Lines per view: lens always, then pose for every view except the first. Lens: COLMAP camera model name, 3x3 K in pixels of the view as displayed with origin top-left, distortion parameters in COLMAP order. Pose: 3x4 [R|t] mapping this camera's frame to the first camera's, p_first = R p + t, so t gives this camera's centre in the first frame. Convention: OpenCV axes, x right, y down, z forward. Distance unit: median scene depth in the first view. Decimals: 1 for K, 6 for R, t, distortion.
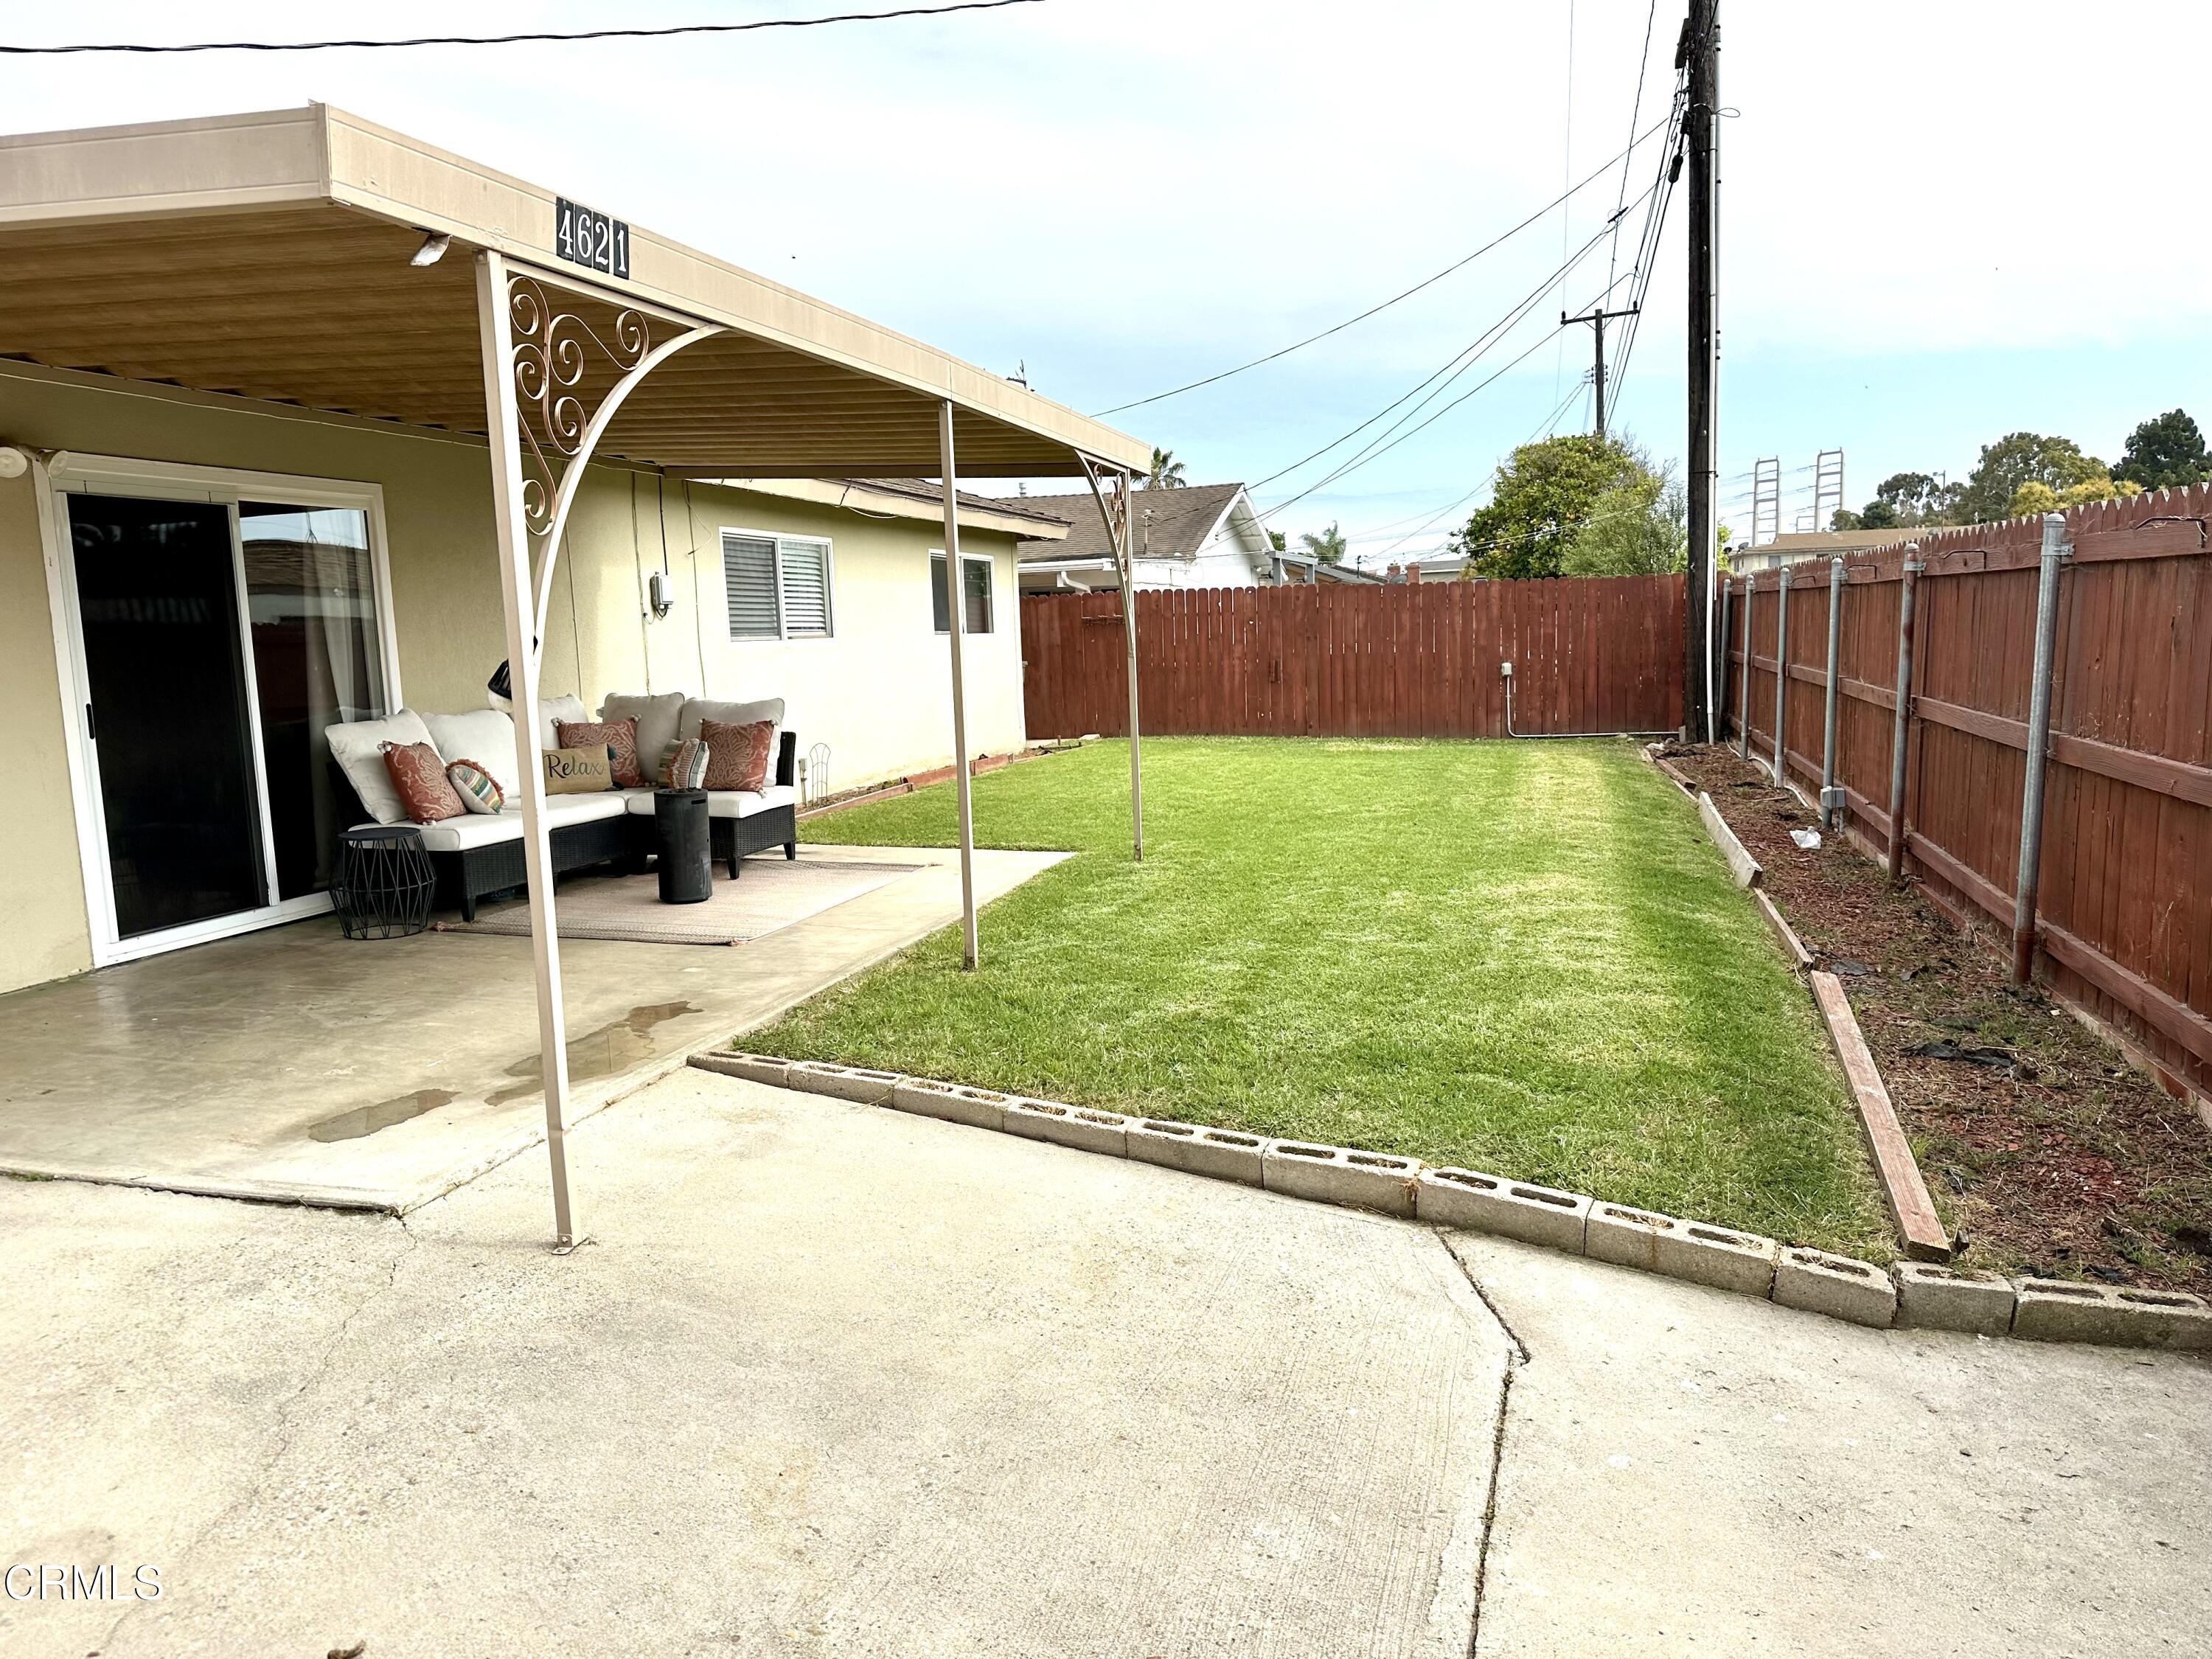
lens RADIAL K [[1550.7, 0, 1104.8], [0, 1550.7, 834.3], [0, 0, 1]] dist [0.108072, -0.171468]
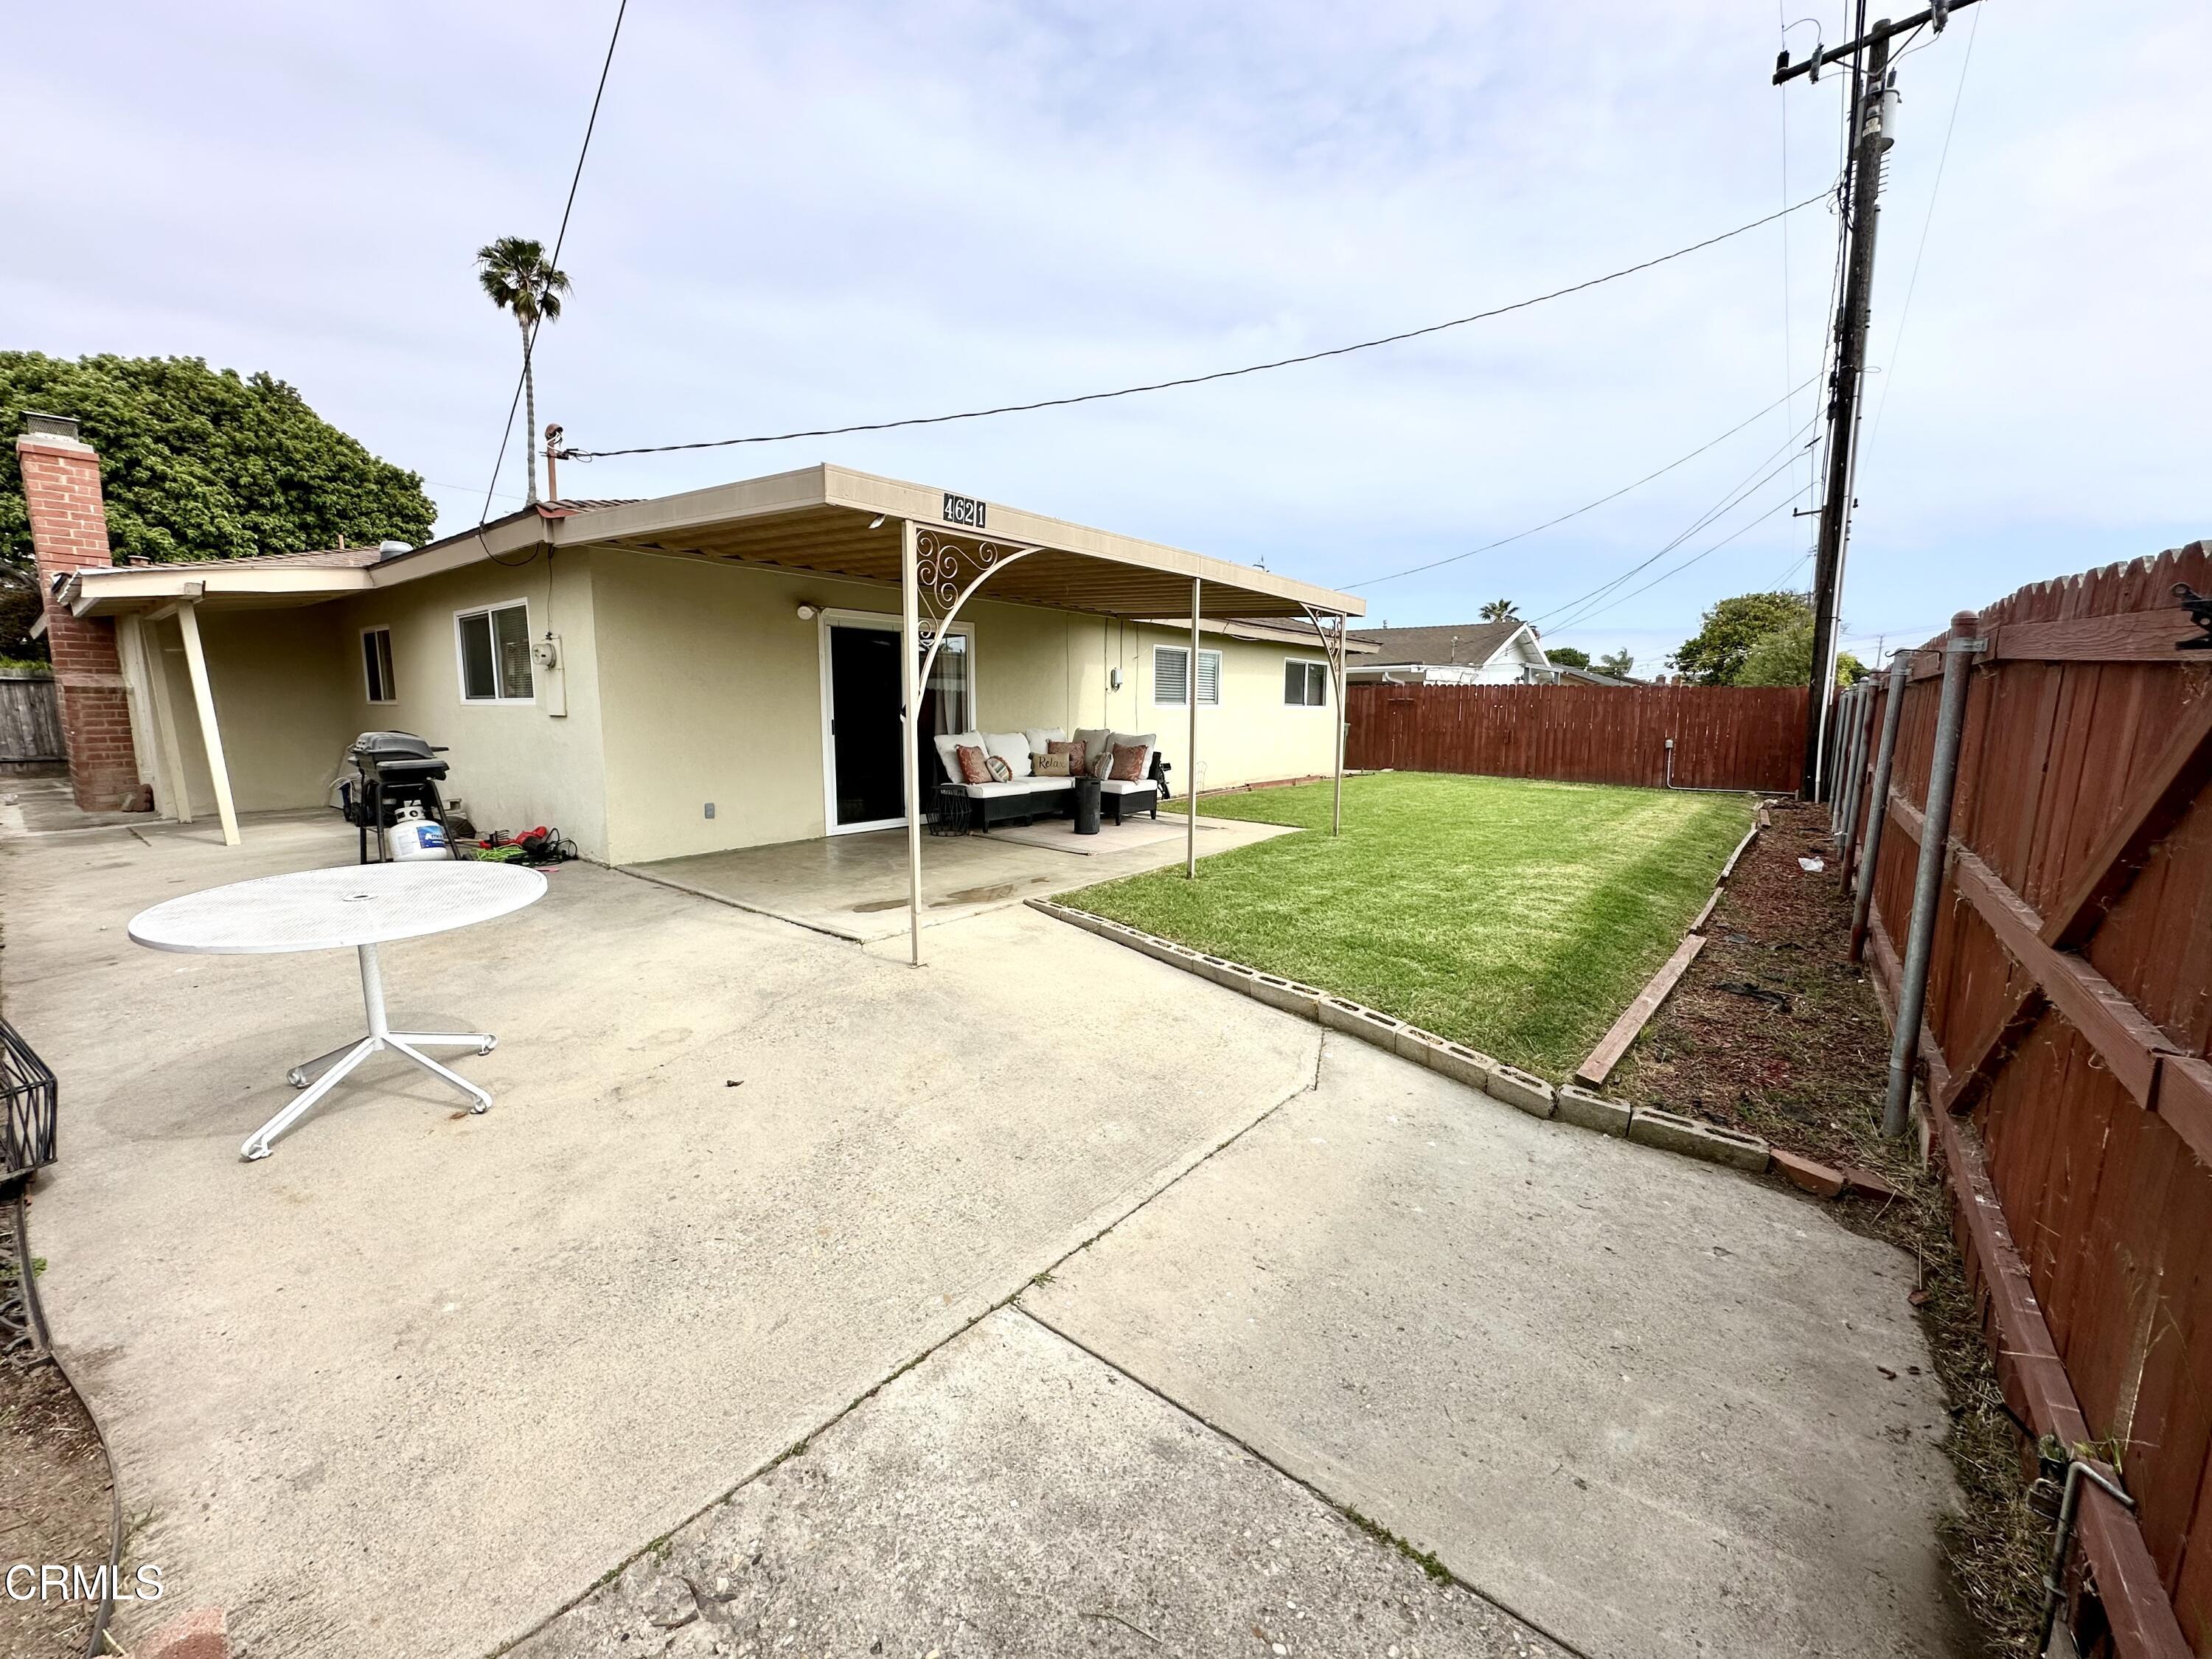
lens RADIAL K [[887.1, 0, 1103.7], [0, 887.1, 837.3], [0, 0, 1]] dist [-0.011909, 0.000147]
pose [[0.924982, 0.091858, -0.368742, 0.265984], [-0.084905, 0.995771, 0.035077, 0.010196], [0.370404, -0.001138, 0.928870, -0.052762]]
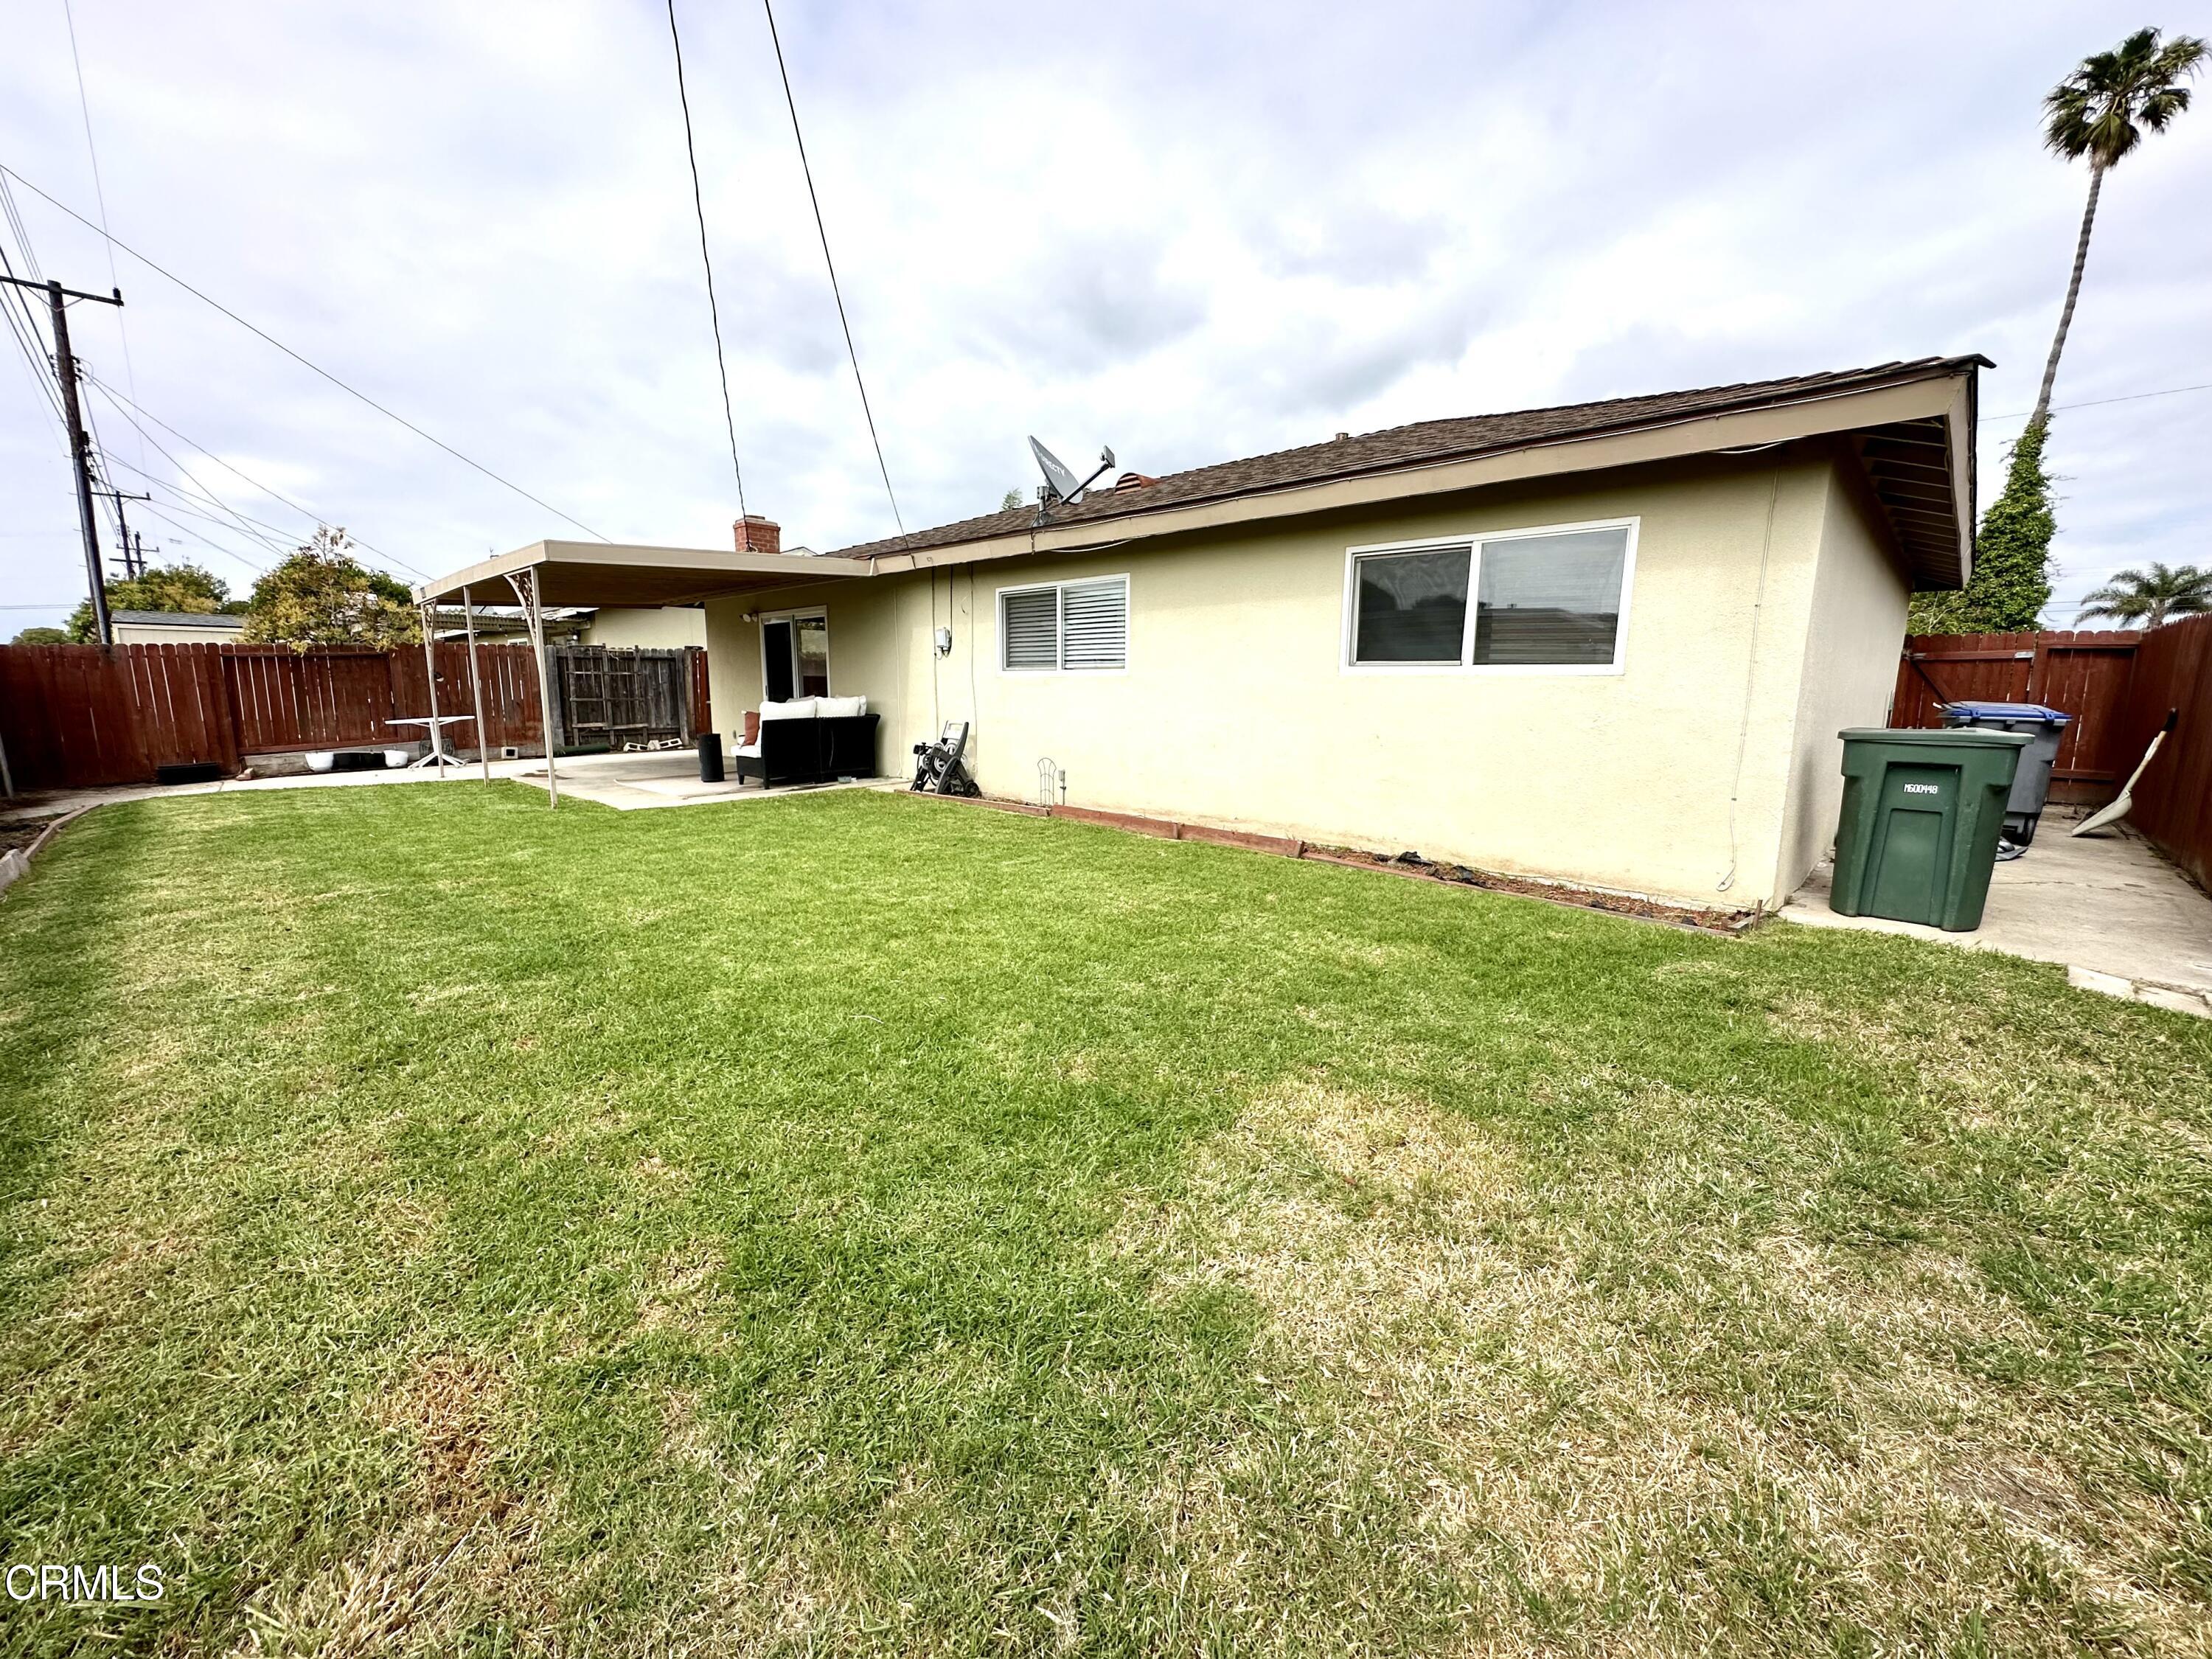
lens RADIAL K [[887.1, 0, 1103.7], [0, 887.1, 837.3], [0, 0, 1]] dist [-0.011909, 0.000147]
pose [[-0.475978, 0.182298, -0.860356, 0.980571], [-0.103458, 0.959881, 0.260623, -0.459076], [0.873351, 0.213062, -0.438022, 3.398887]]
